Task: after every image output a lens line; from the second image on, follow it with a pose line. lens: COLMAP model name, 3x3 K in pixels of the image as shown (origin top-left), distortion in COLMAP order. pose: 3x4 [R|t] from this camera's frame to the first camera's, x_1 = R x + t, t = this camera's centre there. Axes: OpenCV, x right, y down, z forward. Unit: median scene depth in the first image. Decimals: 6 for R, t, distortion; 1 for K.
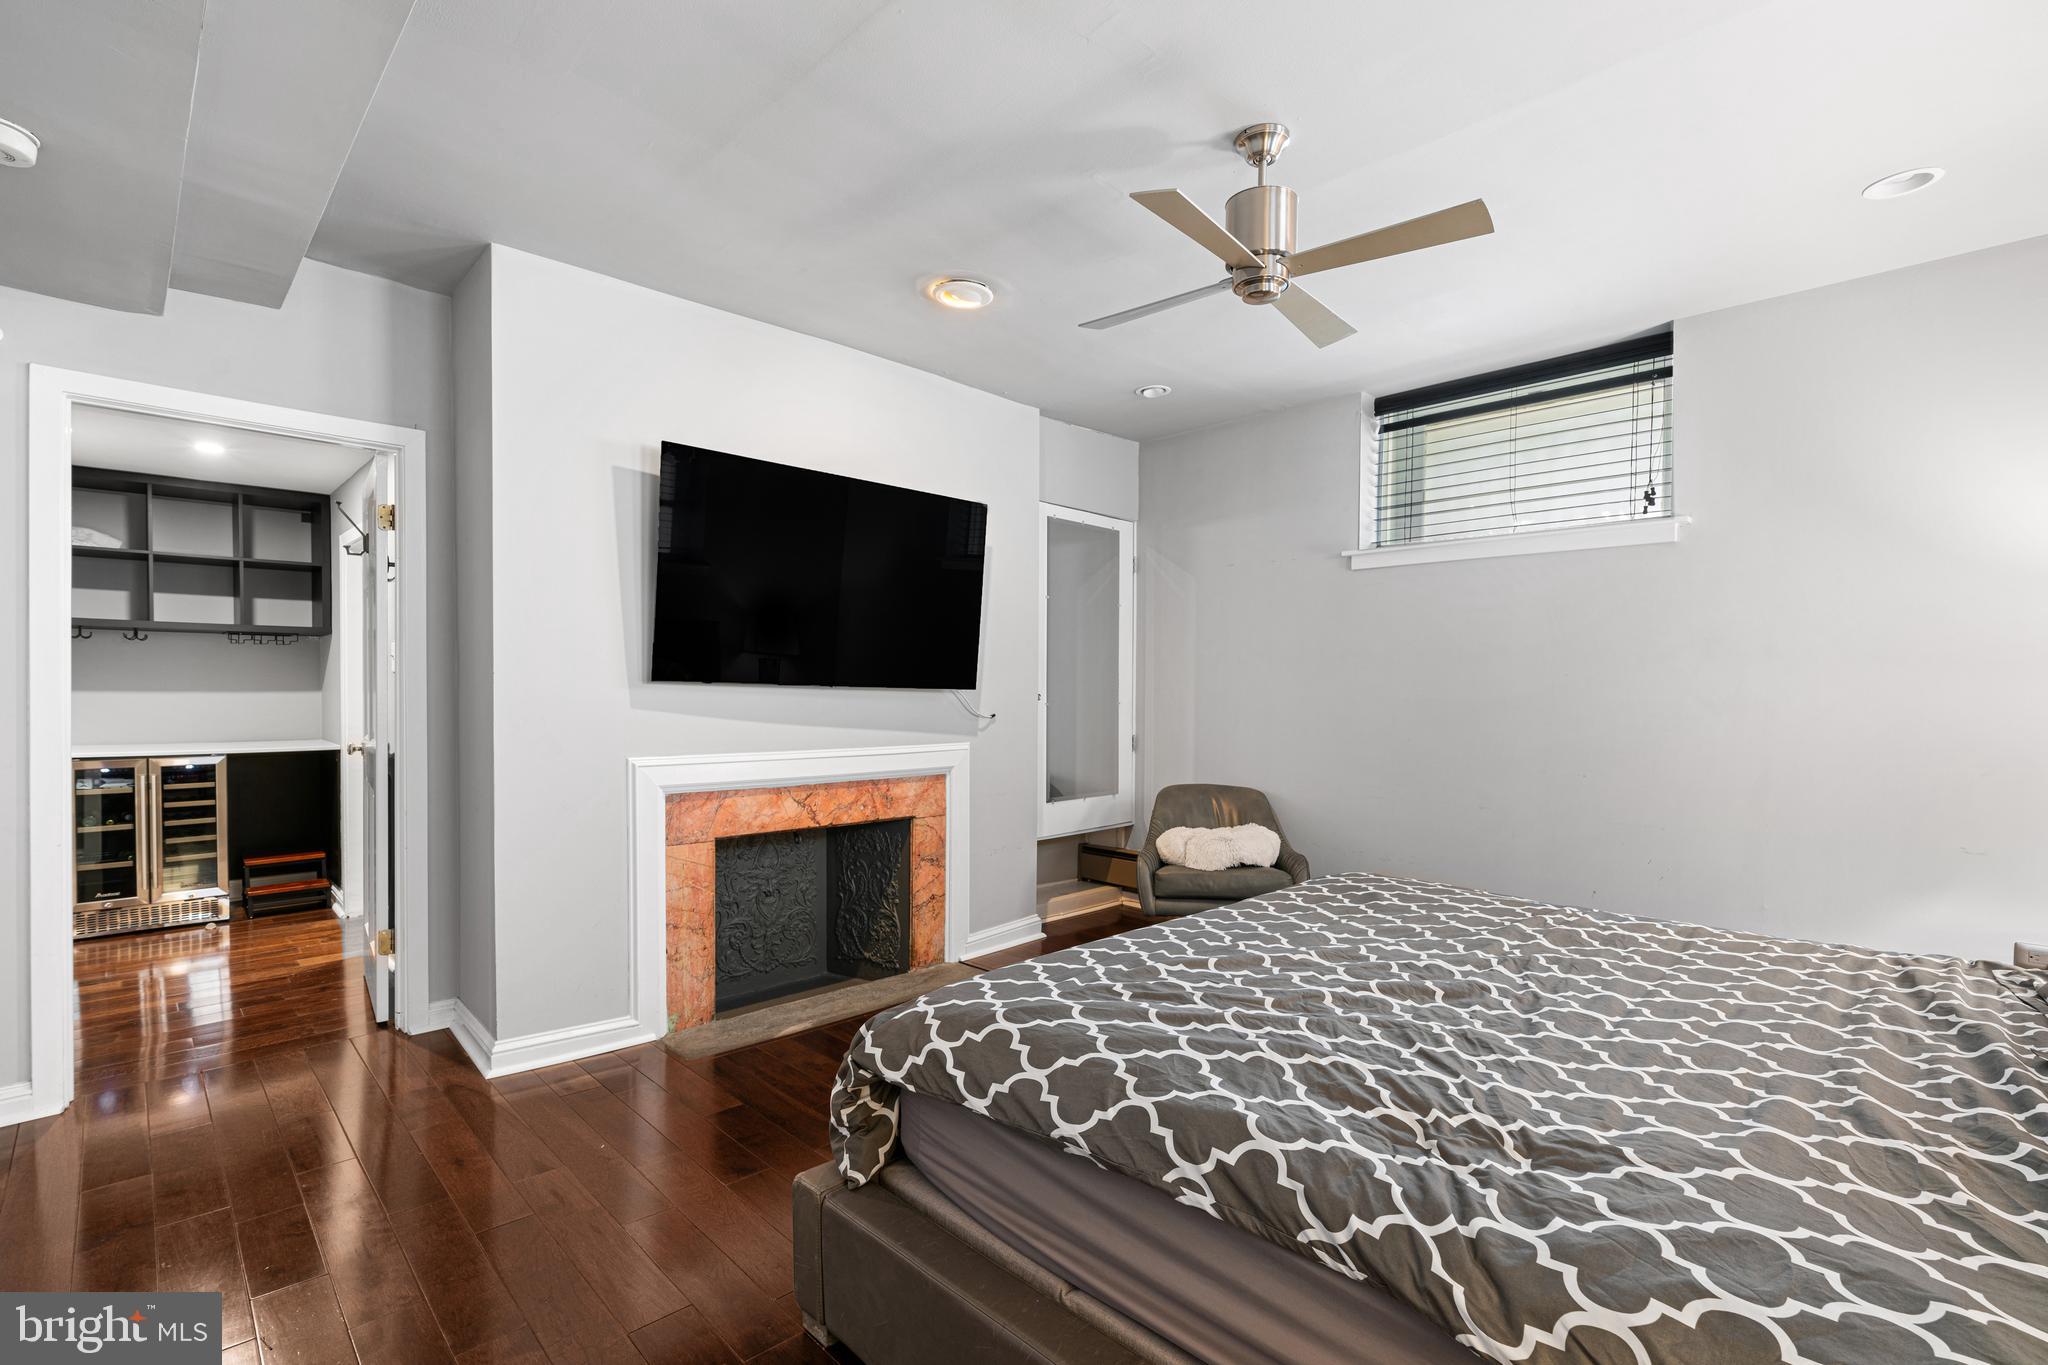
lens RADIAL K [[924.9, 0, 1021.4], [0, 924.9, 689.6], [0, 0, 1]] dist [0.004261, 0.000178]
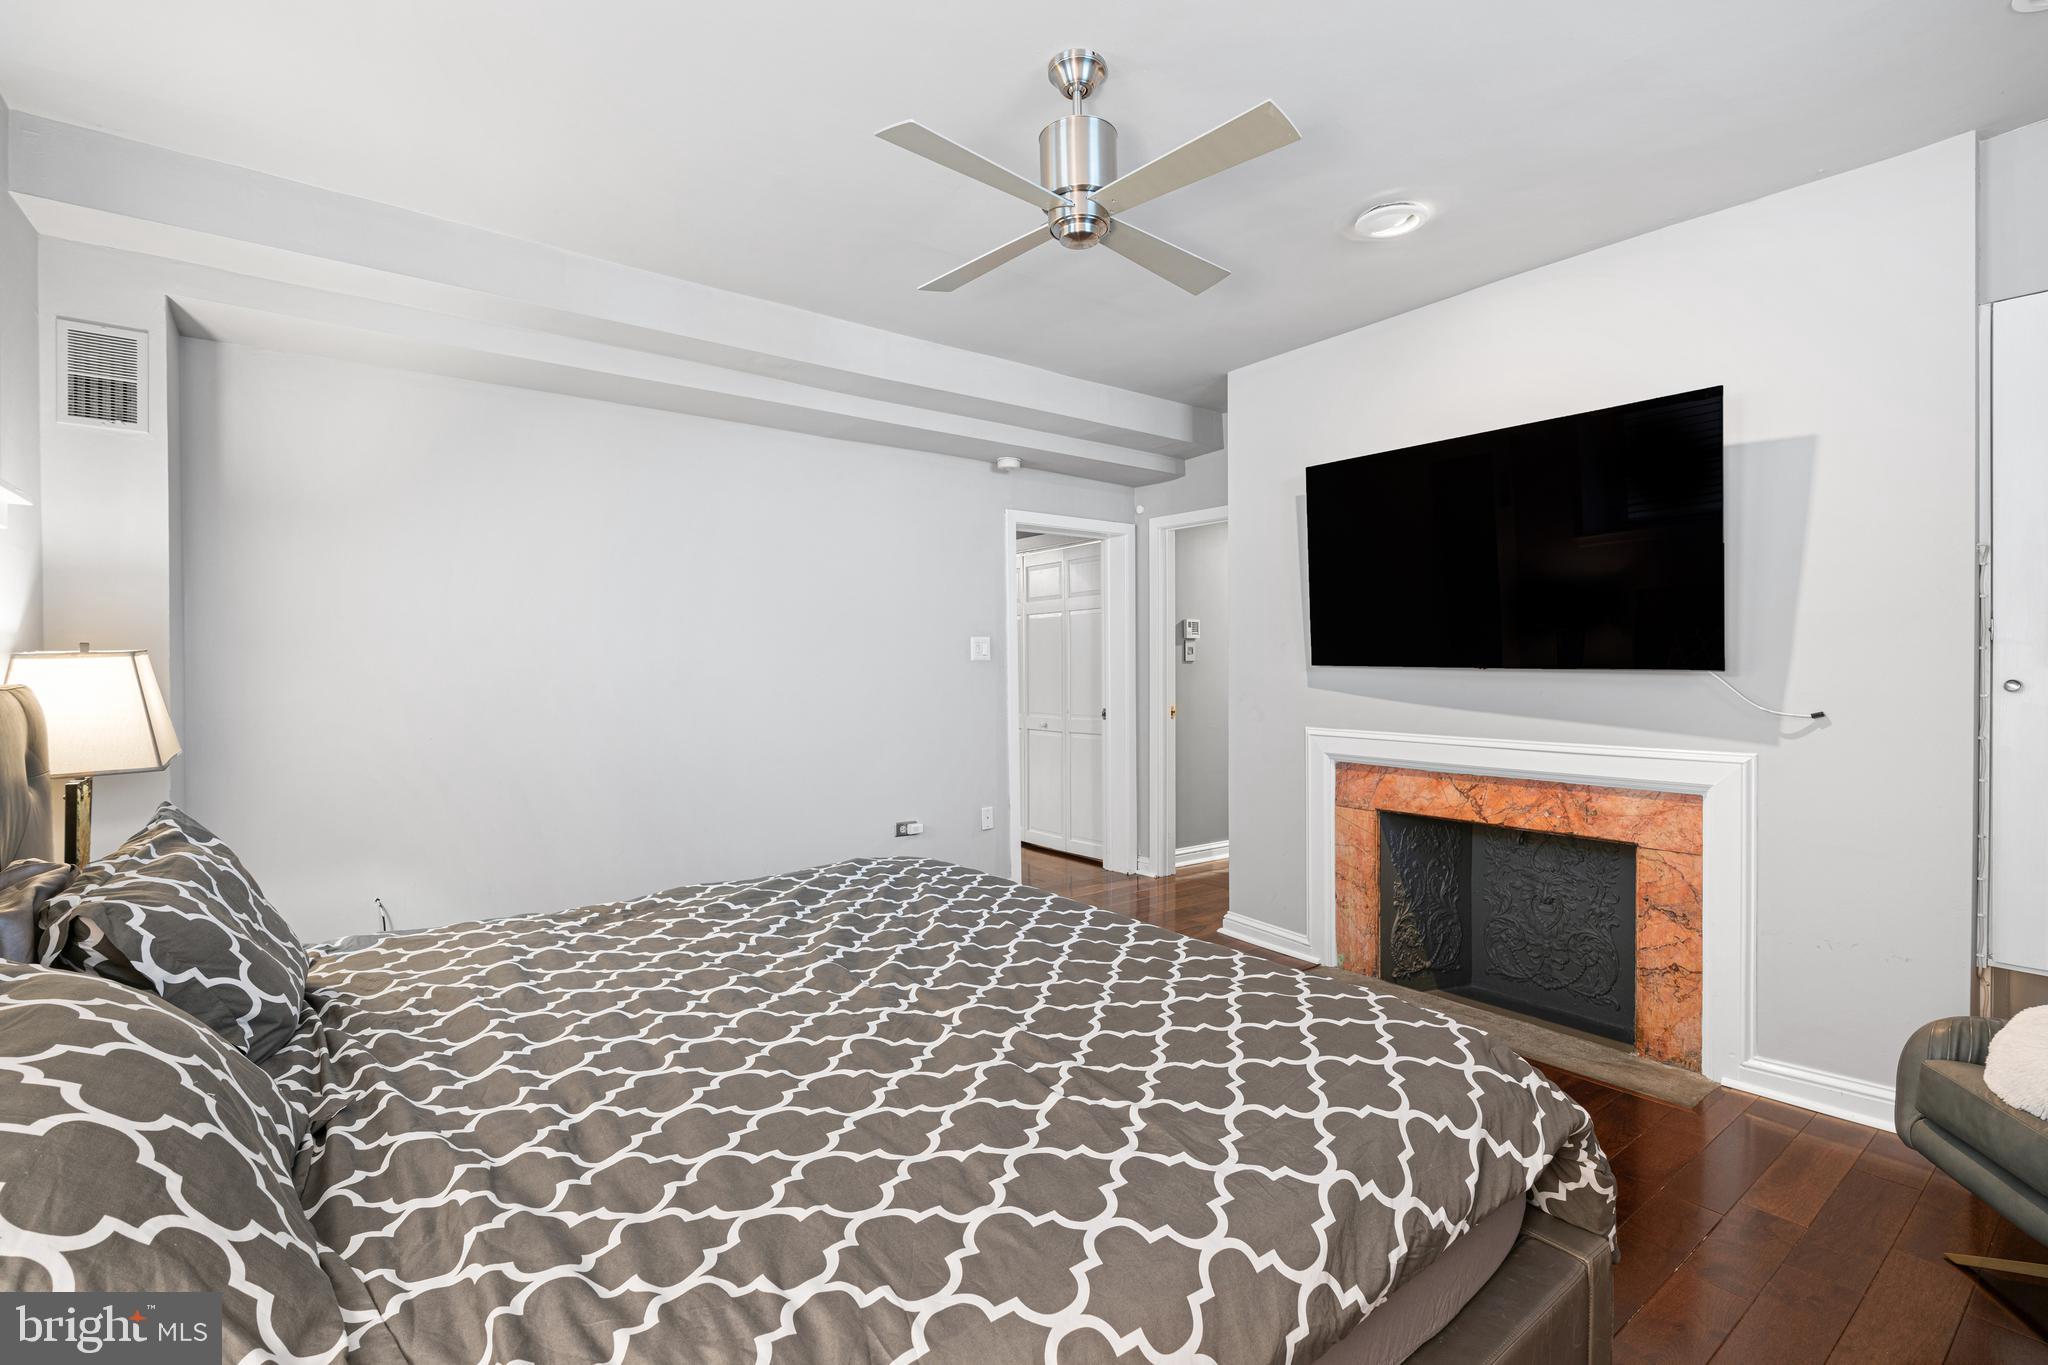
lens RADIAL K [[924.9, 0, 1012.8], [0, 924.9, 686.1], [0, 0, 1]] dist [0.004261, 0.000178]
pose [[-0.109953, -0.000251, -0.993937, 0.780116], [-0.016071, 0.999870, 0.001526, 0.021679], [0.993807, 0.016142, -0.109943, 0.682809]]
